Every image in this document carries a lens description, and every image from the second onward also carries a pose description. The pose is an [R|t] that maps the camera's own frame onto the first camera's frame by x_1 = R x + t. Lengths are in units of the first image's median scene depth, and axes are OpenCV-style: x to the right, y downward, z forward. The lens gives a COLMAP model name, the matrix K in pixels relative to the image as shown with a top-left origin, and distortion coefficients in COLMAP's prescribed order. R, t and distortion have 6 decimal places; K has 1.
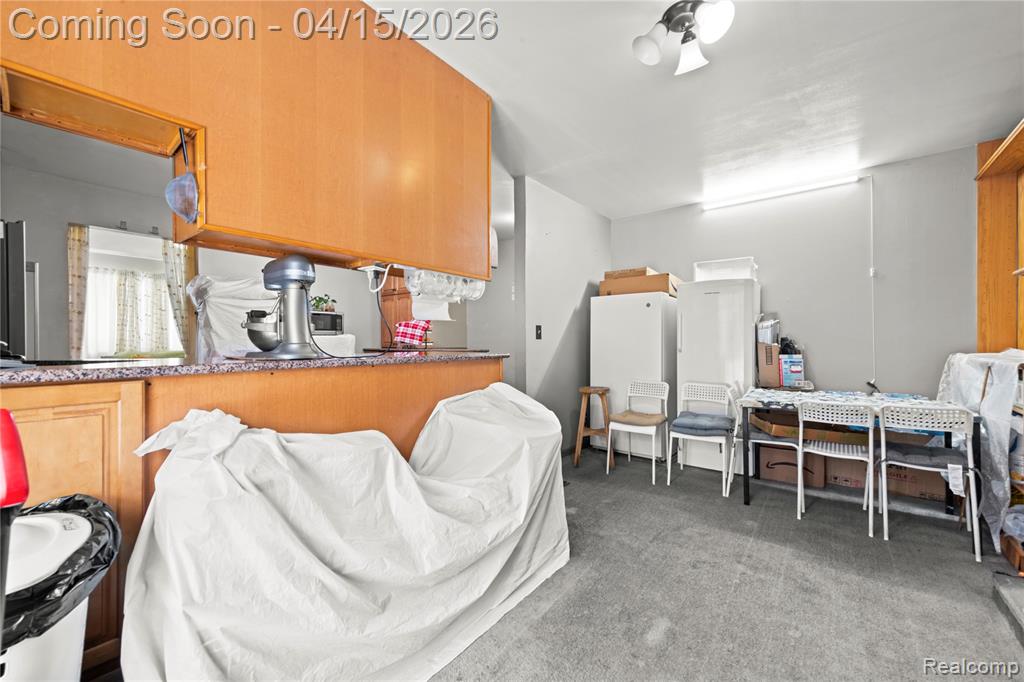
lens RADIAL K [[413.1, 0, 511.4], [0, 413.1, 335.2], [0, 0, 1]] dist [0.064795, -0.009078]
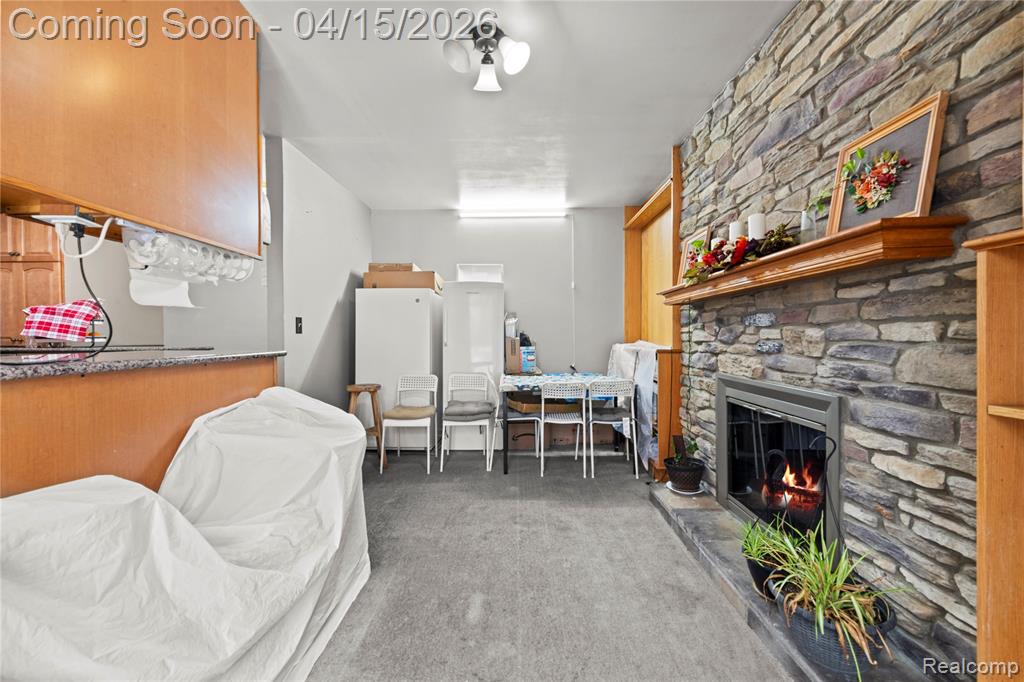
lens RADIAL K [[413.1, 0, 511.4], [0, 413.1, 335.2], [0, 0, 1]] dist [0.064795, -0.009078]
pose [[0.816091, 0.001294, 0.577923, -0.115112], [-0.008421, 0.999918, 0.009652, 0.000809], [-0.577863, -0.012743, 0.816034, 0.054423]]
